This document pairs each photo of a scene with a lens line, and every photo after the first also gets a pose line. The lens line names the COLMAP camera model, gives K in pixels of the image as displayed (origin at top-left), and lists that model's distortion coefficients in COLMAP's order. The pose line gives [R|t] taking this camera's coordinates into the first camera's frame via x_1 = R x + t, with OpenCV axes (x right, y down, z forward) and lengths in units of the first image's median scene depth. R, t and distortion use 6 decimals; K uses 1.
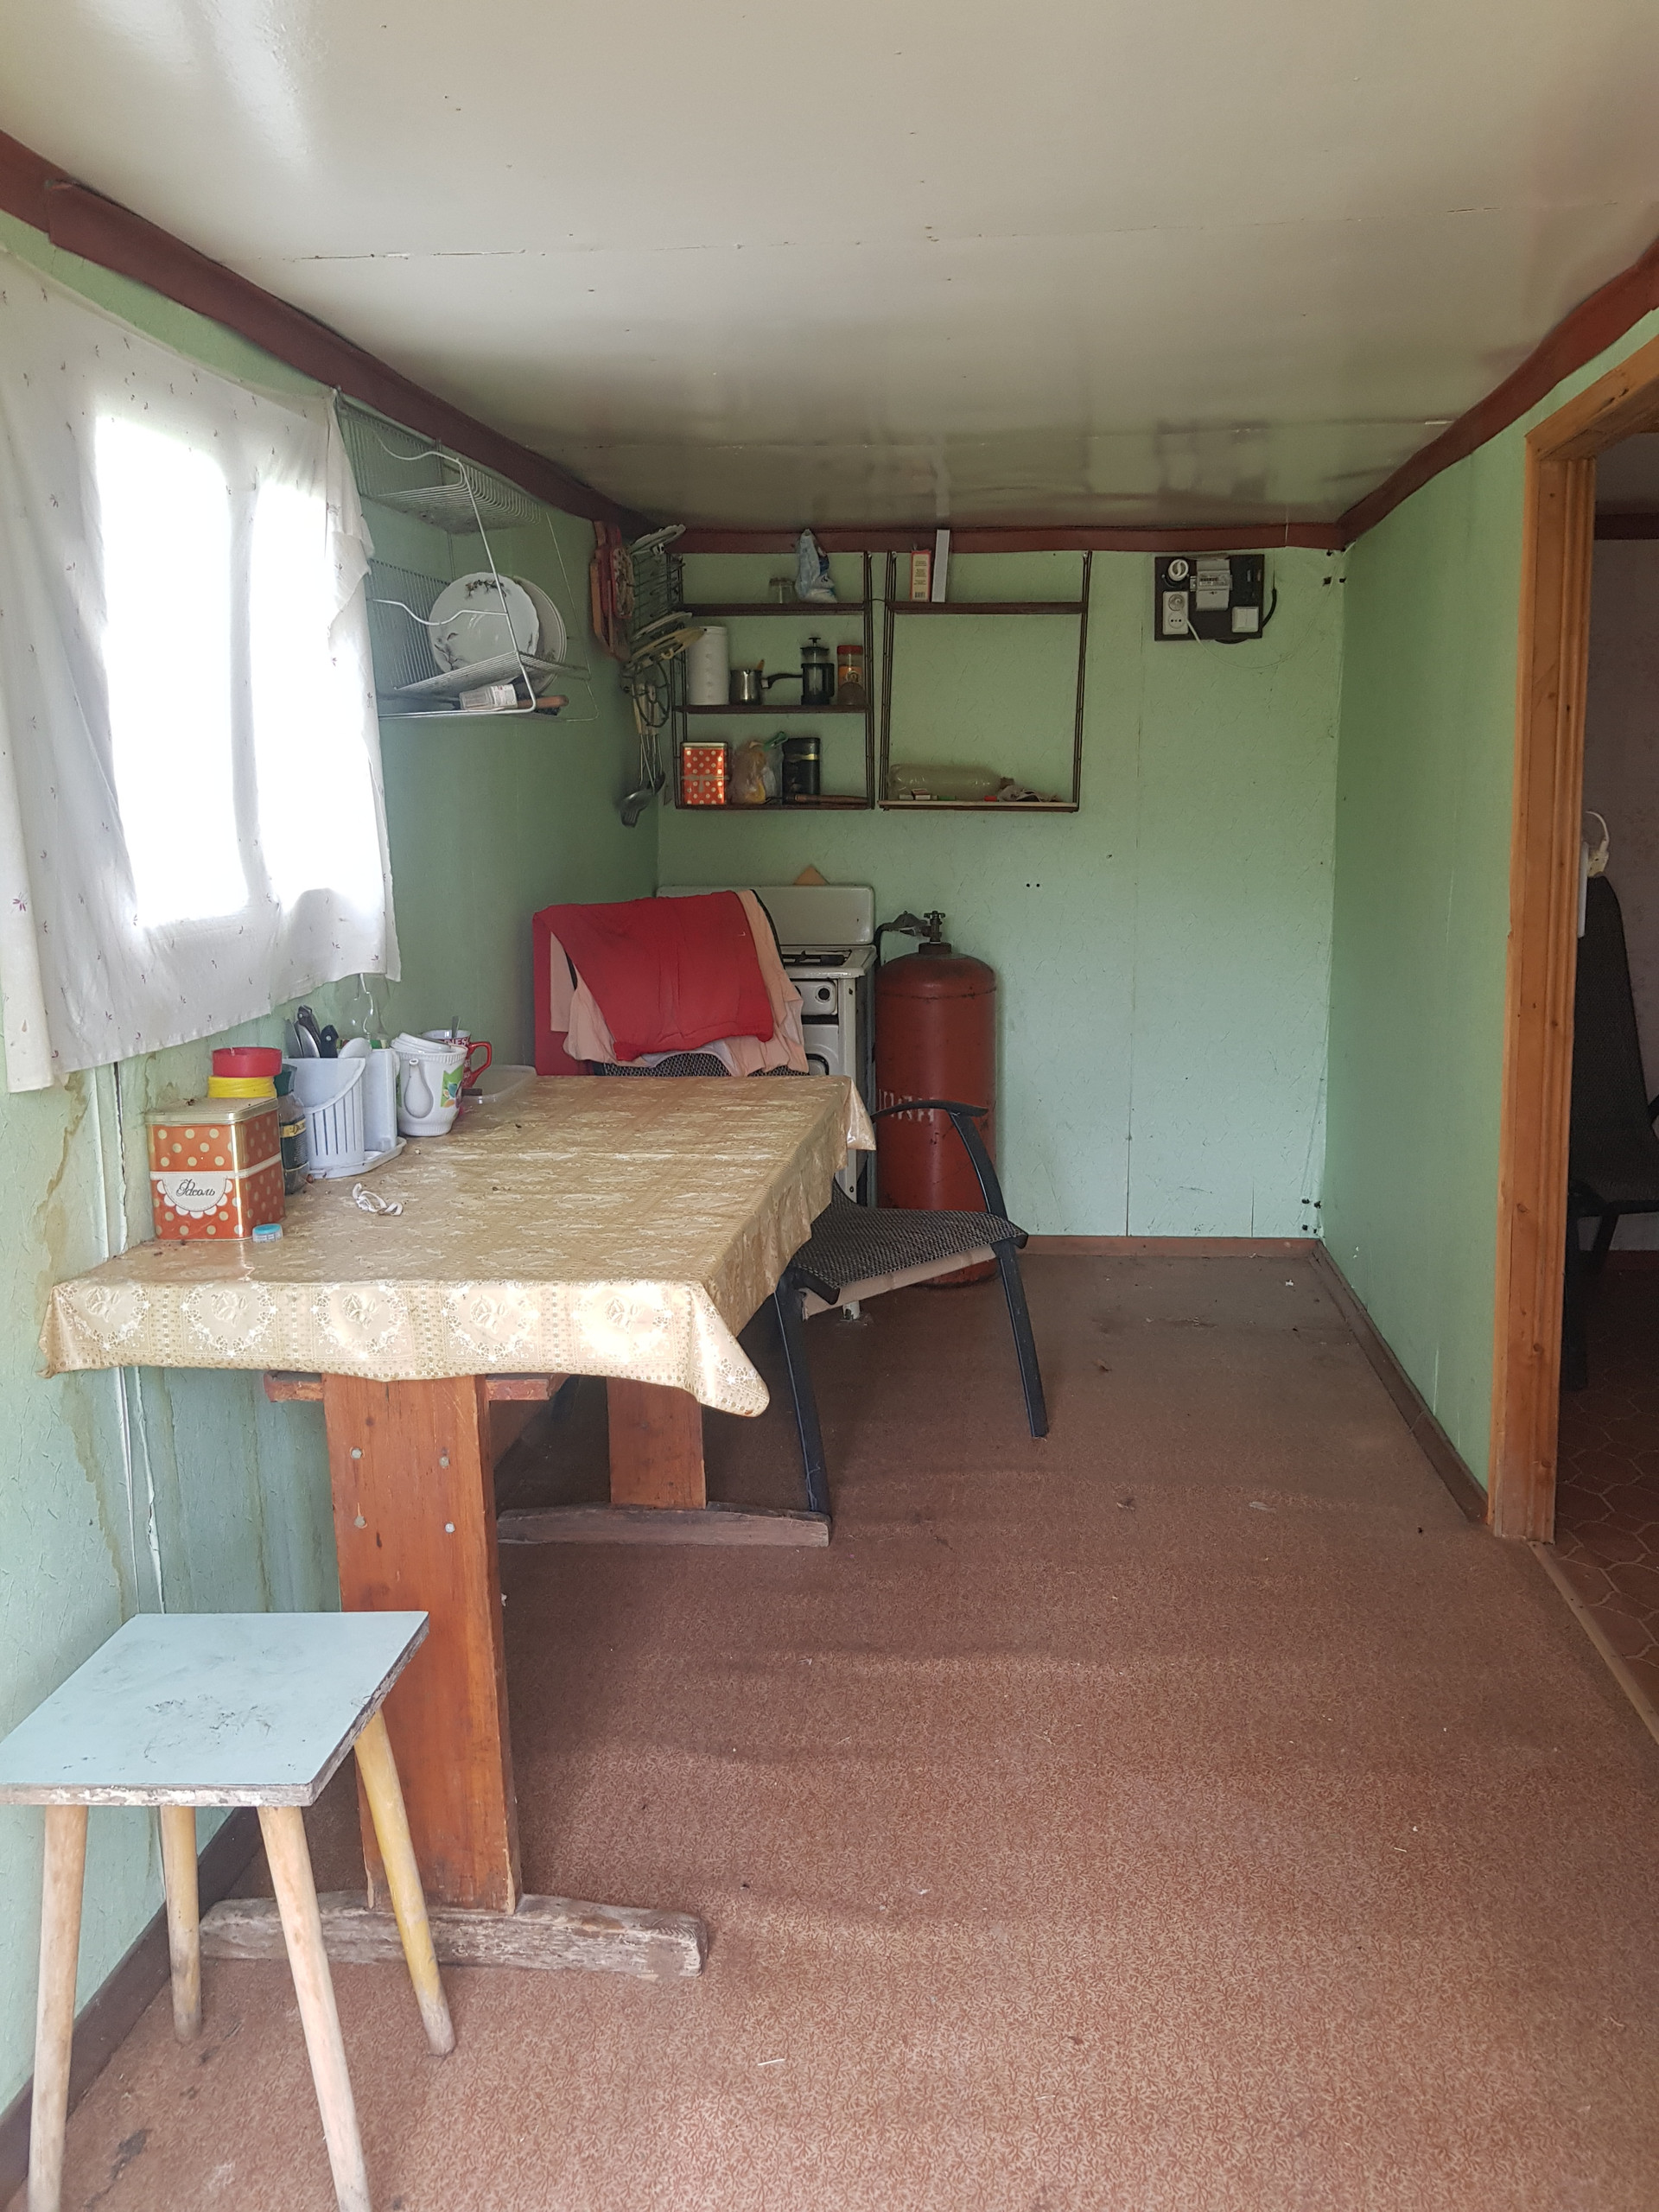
lens RADIAL K [[1742.4, 0, 829.7], [0, 1742.4, 1097.4], [0, 0, 1]] dist [-0.006911, -0.002903]
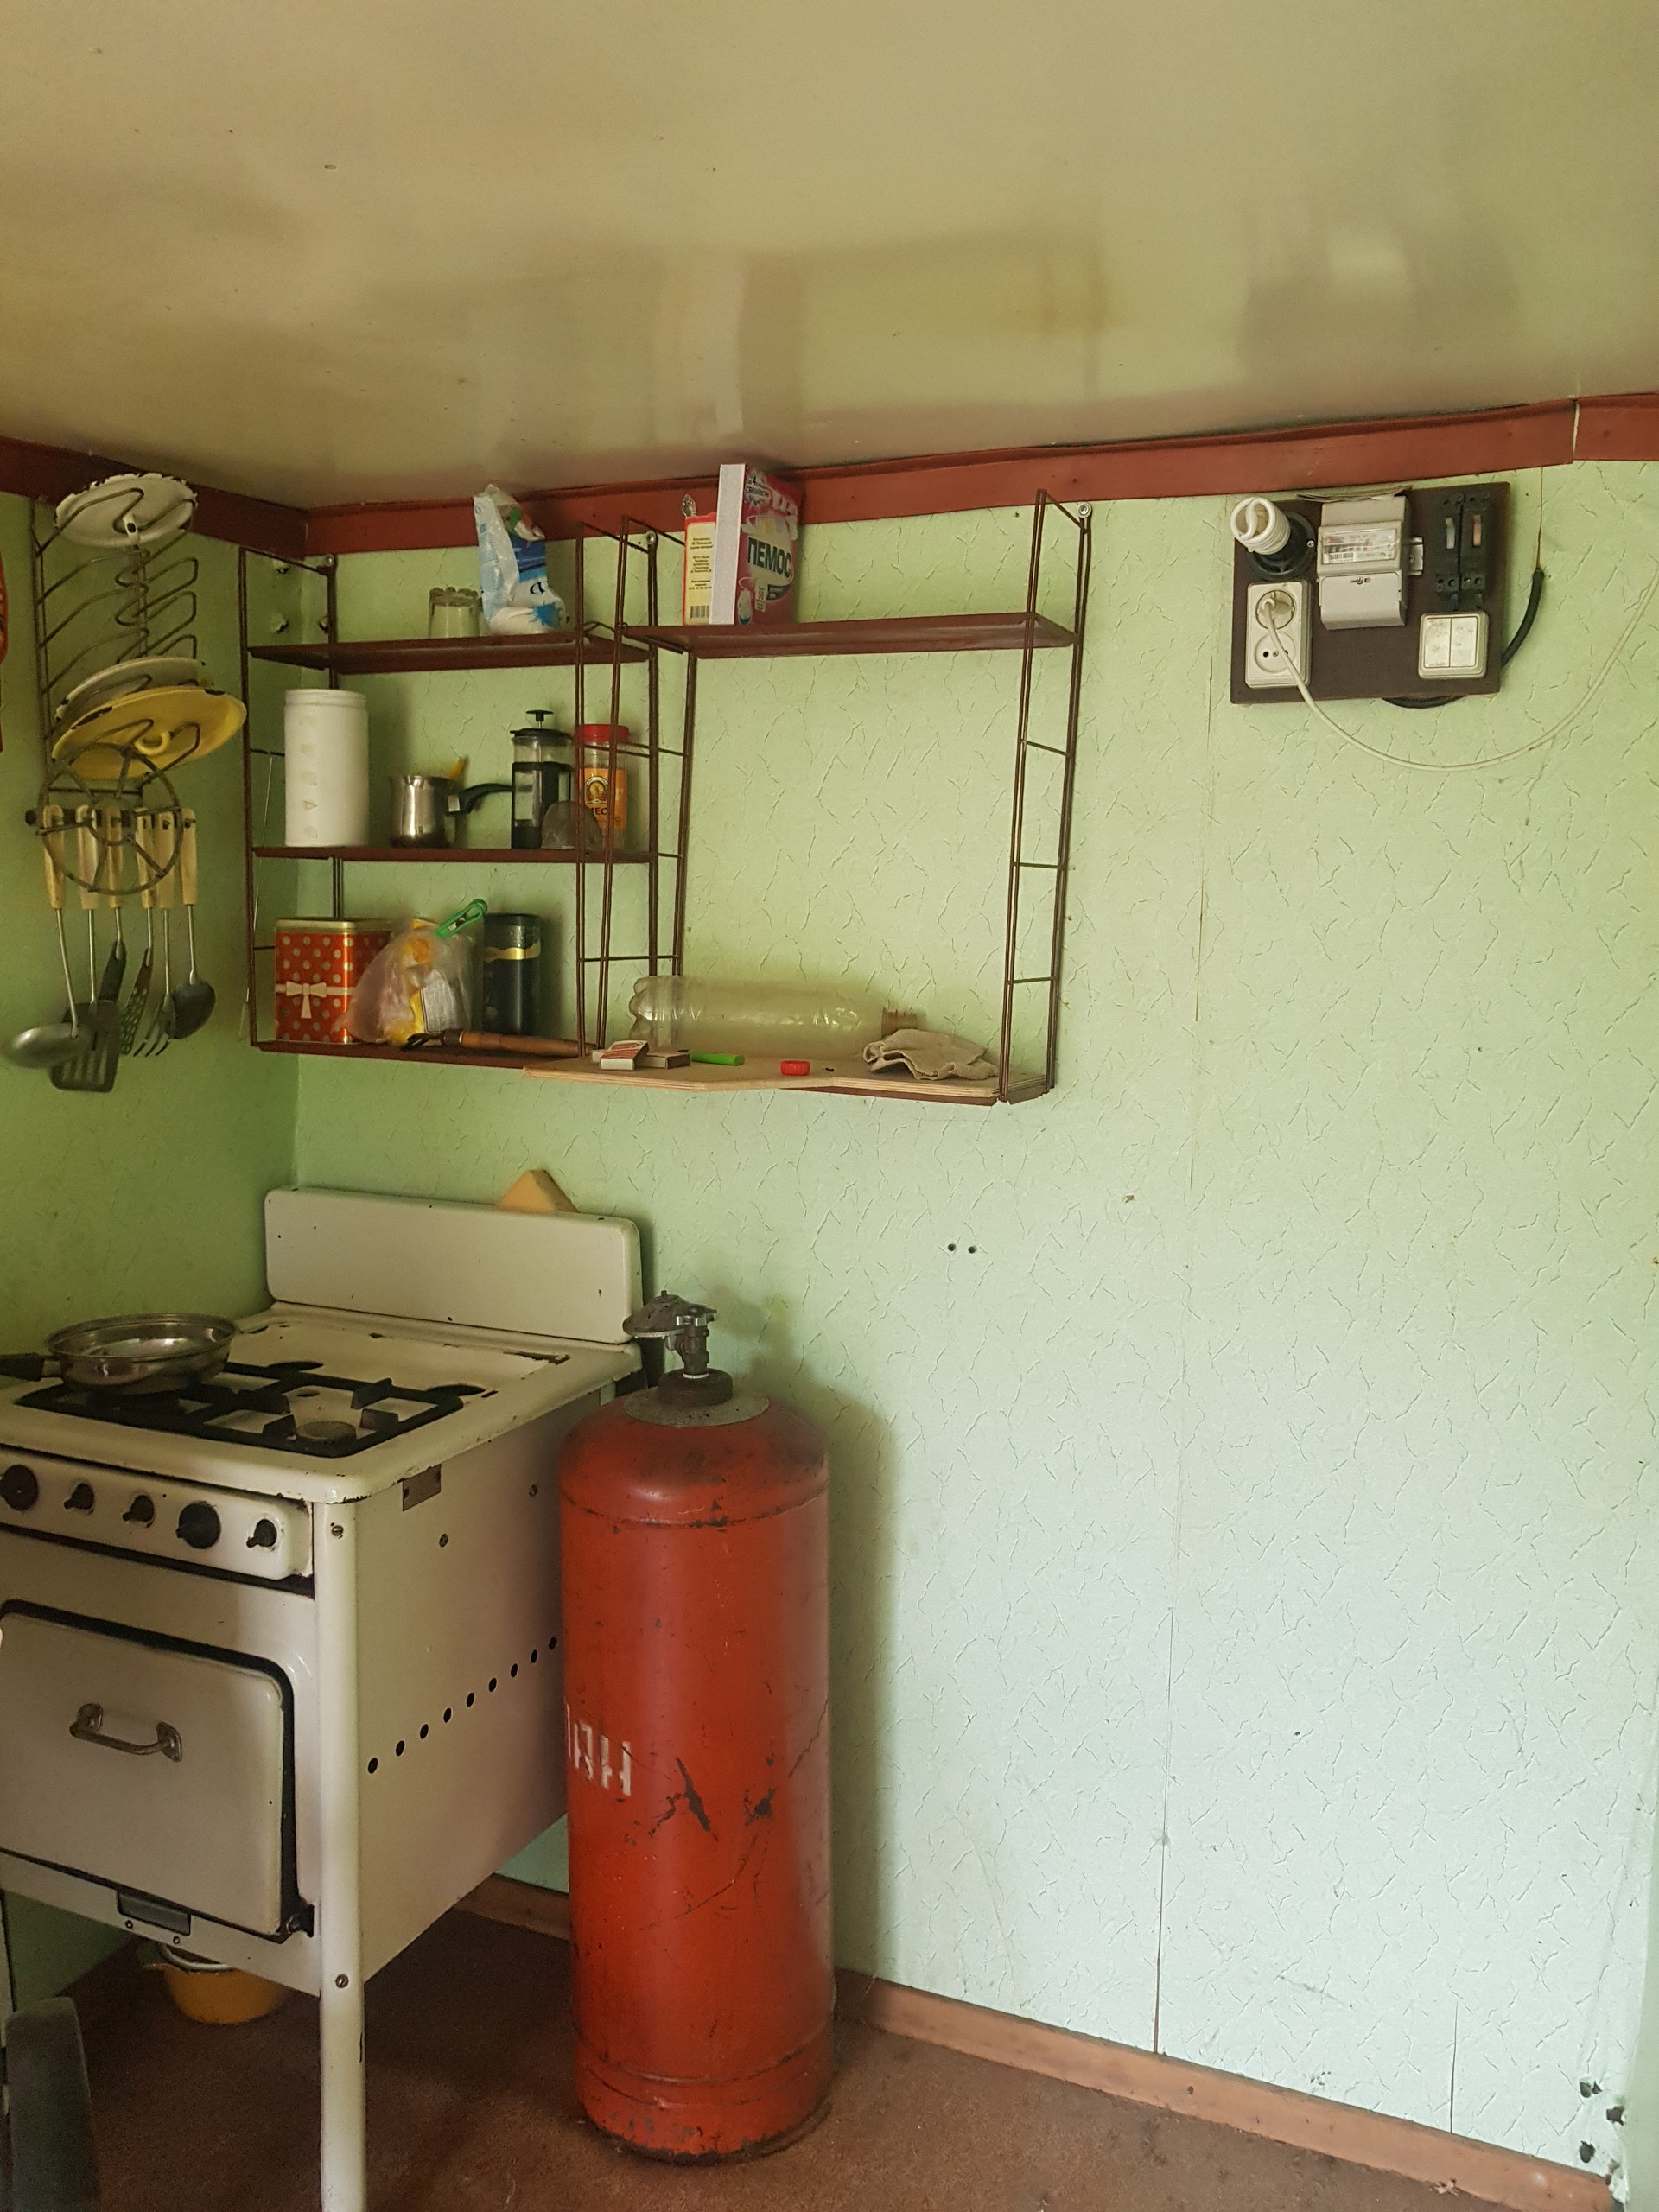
lens RADIAL K [[1742.4, 0, 835.2], [0, 1742.4, 1104.3], [0, 0, 1]] dist [-0.006911, -0.002903]
pose [[0.948228, 0.056281, -0.312565, 0.230359], [-0.074419, 0.996147, -0.046397, -0.139382], [0.308749, 0.067256, 0.948763, 0.576815]]
